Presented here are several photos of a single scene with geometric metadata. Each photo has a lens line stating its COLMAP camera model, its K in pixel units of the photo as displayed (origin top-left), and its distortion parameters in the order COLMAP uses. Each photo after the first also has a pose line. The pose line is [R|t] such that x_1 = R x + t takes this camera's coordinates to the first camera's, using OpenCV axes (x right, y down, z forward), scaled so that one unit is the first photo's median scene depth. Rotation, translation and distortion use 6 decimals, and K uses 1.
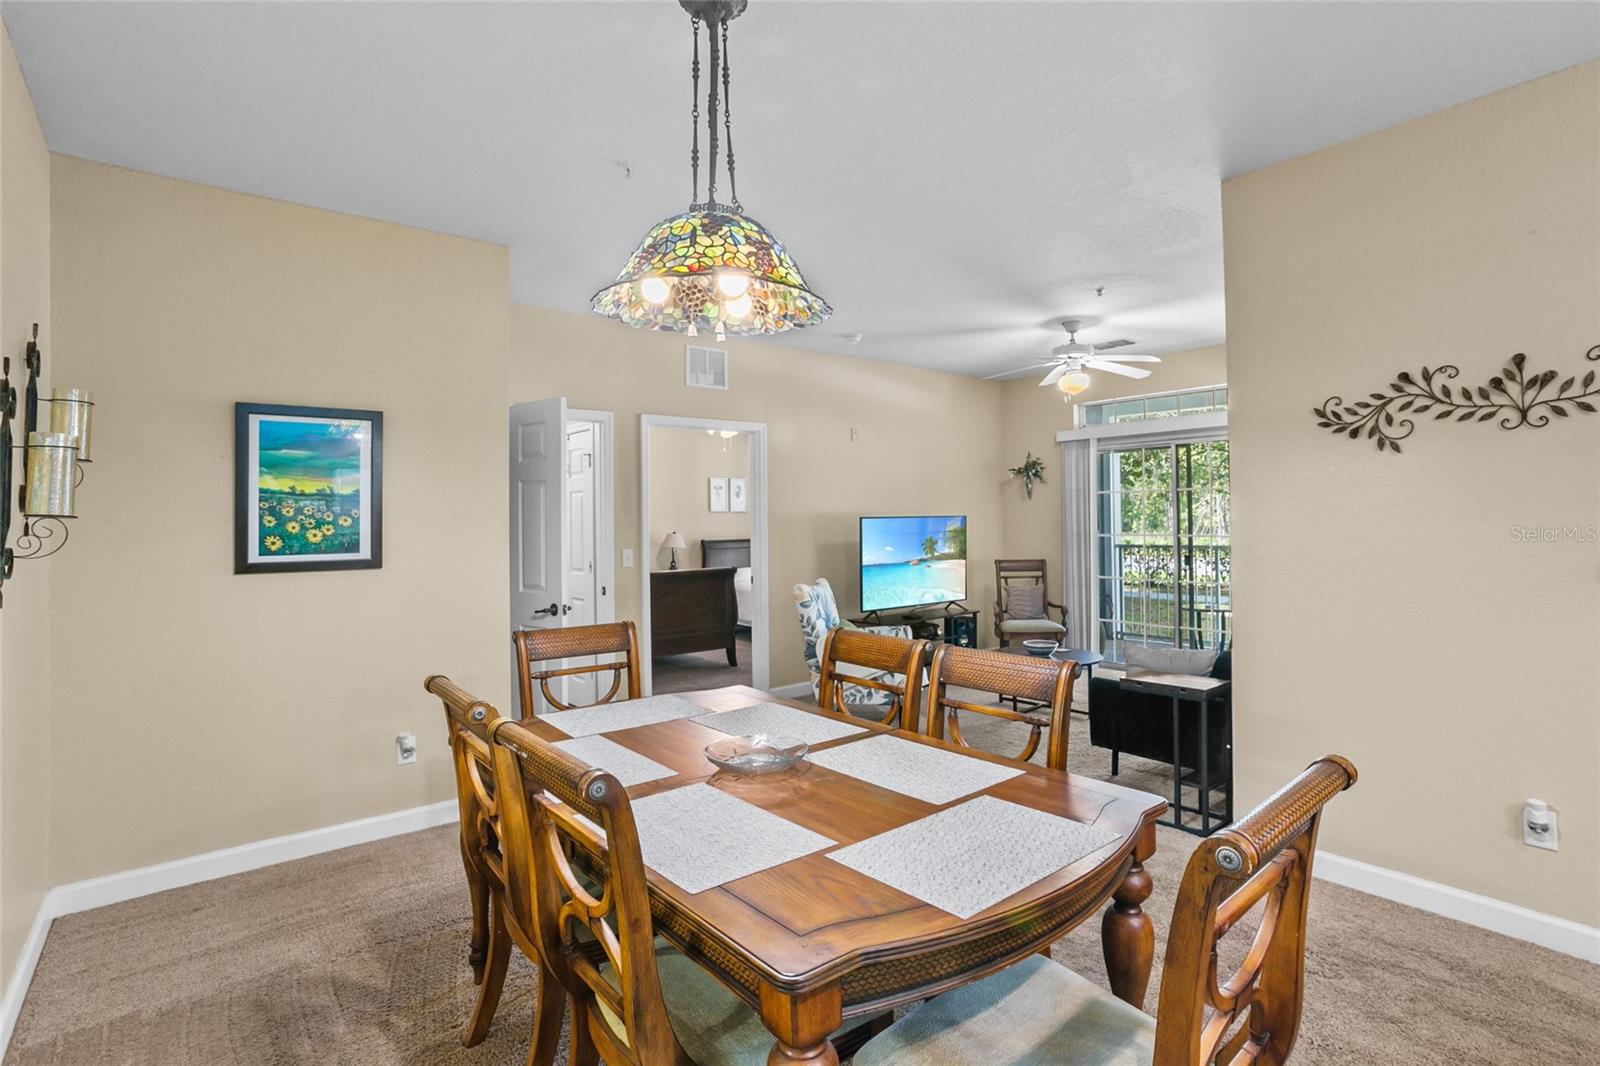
lens RADIAL K [[773.3, 0, 815.3], [0, 773.3, 505.5], [0, 0, 1]] dist [-0.047087, 0.028888]
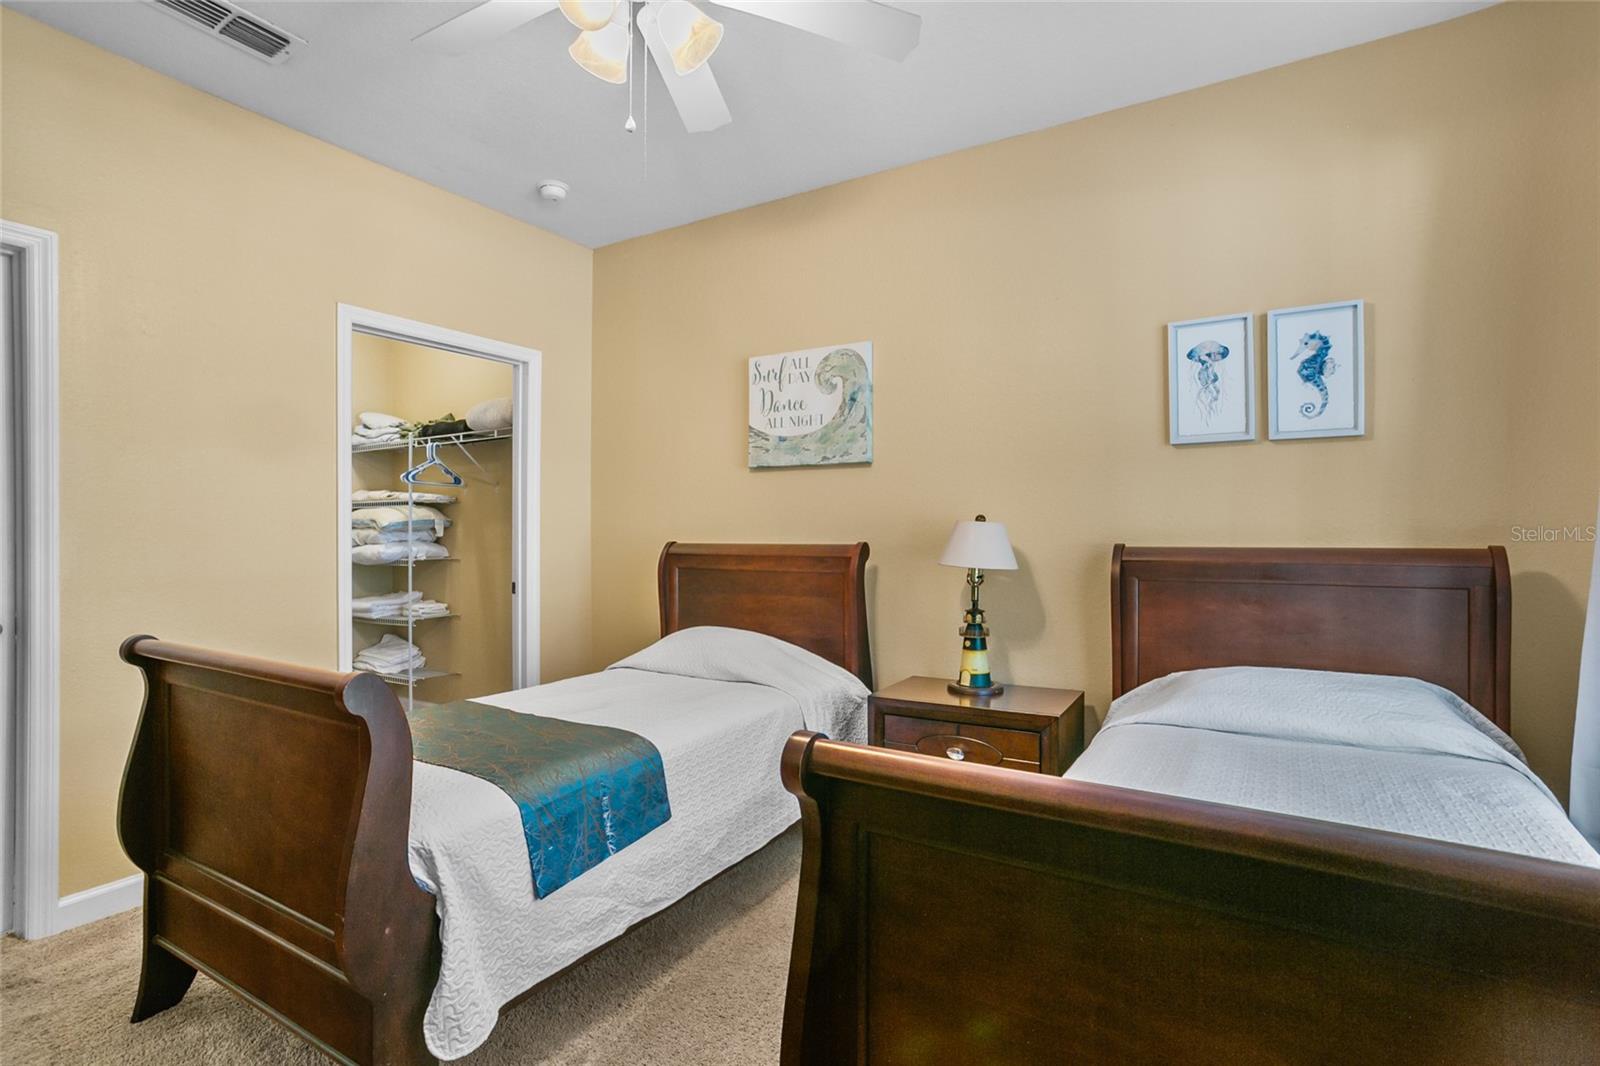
lens RADIAL K [[773.3, 0, 805.0], [0, 773.3, 523.3], [0, 0, 1]] dist [-0.047087, 0.028888]
pose [[0.324863, 0.001914, -0.945759, 0.162865], [0.017304, 0.999819, 0.007967, 0.062378], [0.945603, -0.018954, 0.324771, 1.538459]]
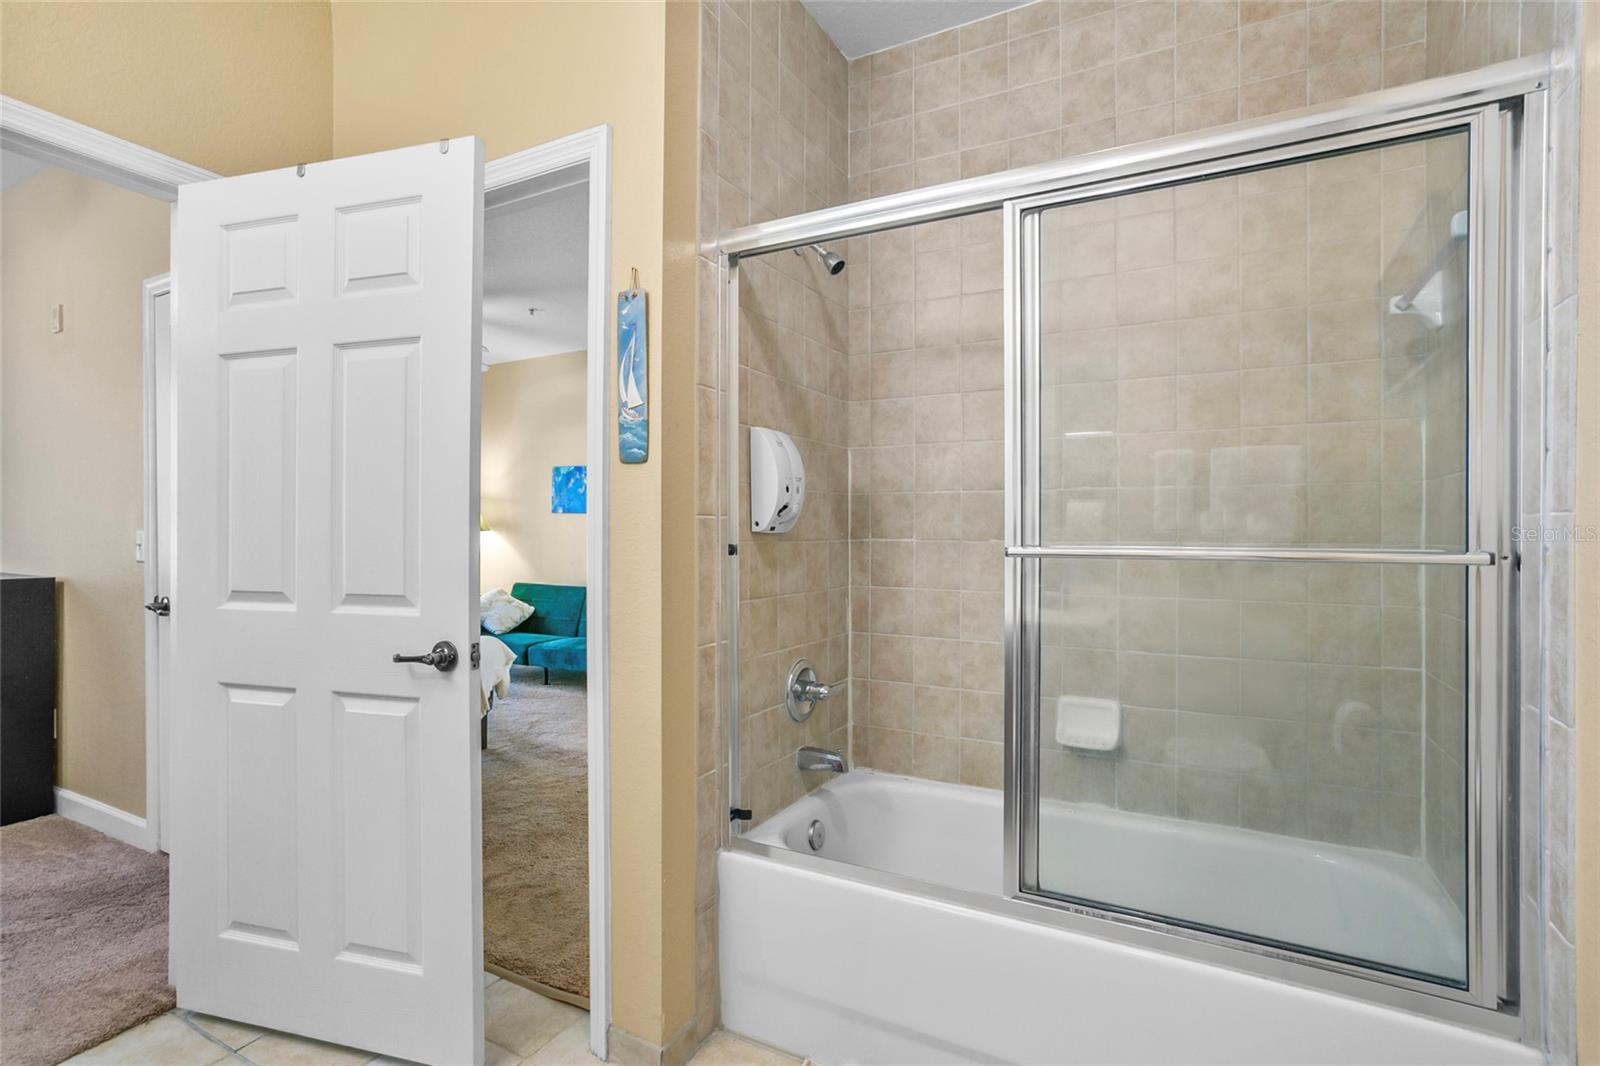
lens RADIAL K [[773.3, 0, 798.1], [0, 773.3, 527.4], [0, 0, 1]] dist [-0.047087, 0.028888]
pose [[-0.365685, 0.021206, 0.930497, -0.753674], [-0.009775, 0.999598, -0.026623, 0.068719], [-0.930687, -0.018832, -0.365330, 0.919537]]
